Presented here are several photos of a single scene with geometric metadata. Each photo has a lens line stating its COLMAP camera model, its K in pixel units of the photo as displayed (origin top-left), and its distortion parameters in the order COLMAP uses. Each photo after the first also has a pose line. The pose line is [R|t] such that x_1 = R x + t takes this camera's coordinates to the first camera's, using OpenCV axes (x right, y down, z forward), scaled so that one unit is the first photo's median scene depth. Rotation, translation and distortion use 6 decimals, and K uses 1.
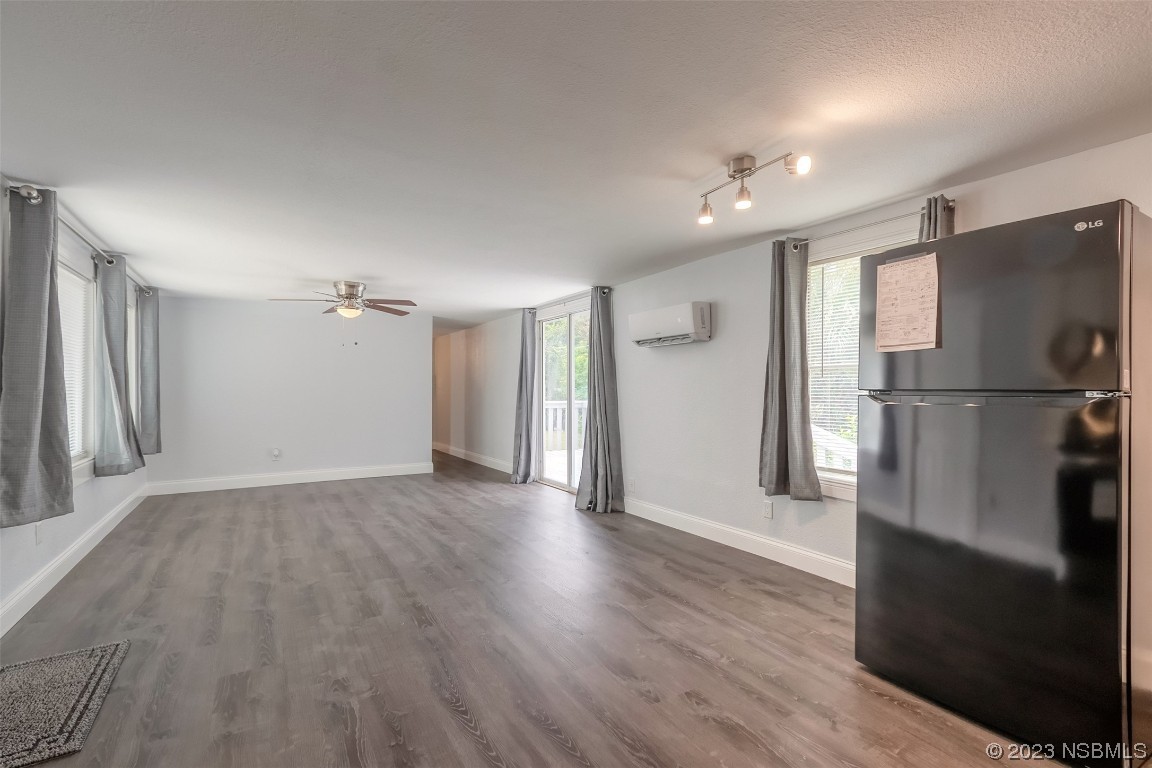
lens RADIAL K [[522.5, 0, 559.5], [0, 522.5, 388.4], [0, 0, 1]] dist [0.009344, -0.001215]
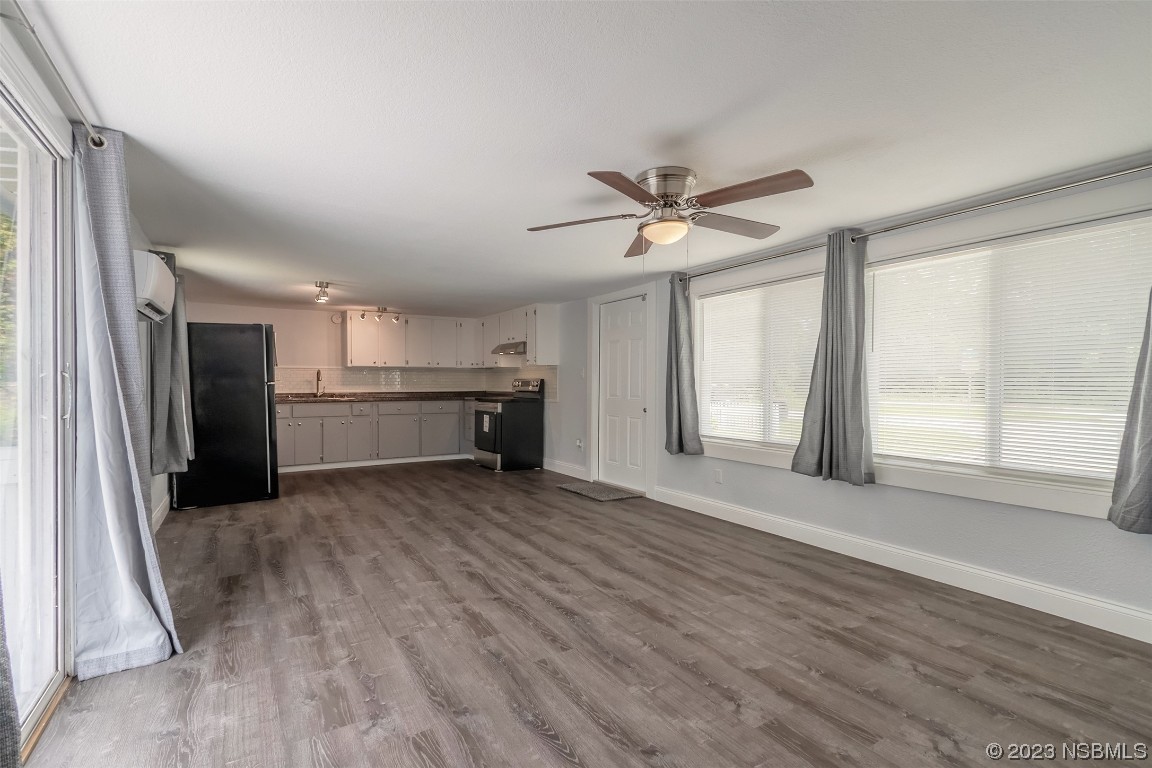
lens RADIAL K [[522.5, 0, 559.5], [0, 522.5, 388.4], [0, 0, 1]] dist [0.009344, -0.001215]
pose [[-0.999656, -0.004003, -0.025906, -0.387706], [-0.004269, 0.999939, 0.010222, 0.001316], [0.025864, 0.010330, -0.999612, 2.048420]]
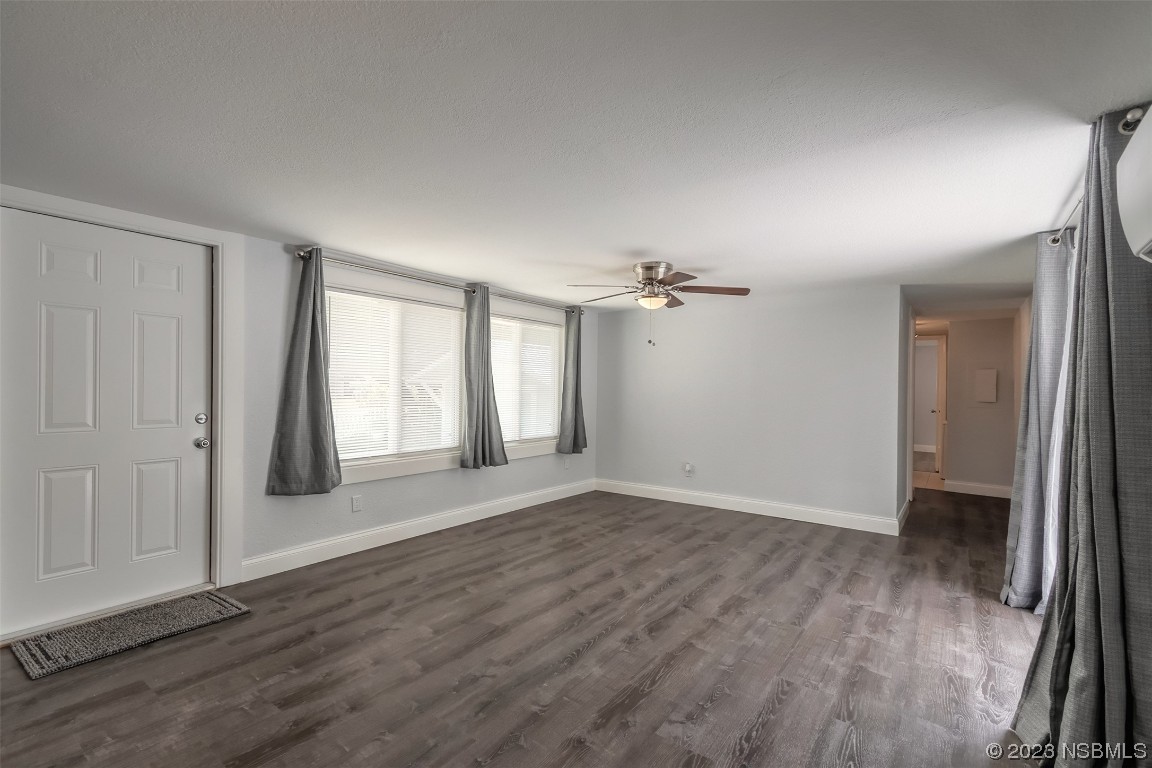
lens RADIAL K [[522.5, 0, 559.5], [0, 522.5, 388.4], [0, 0, 1]] dist [0.009344, -0.001215]
pose [[0.386121, 0.003738, -0.922441, 0.360962], [-0.011004, 0.999939, -0.000554, -0.020438], [0.922383, 0.010365, 0.386138, 0.776275]]
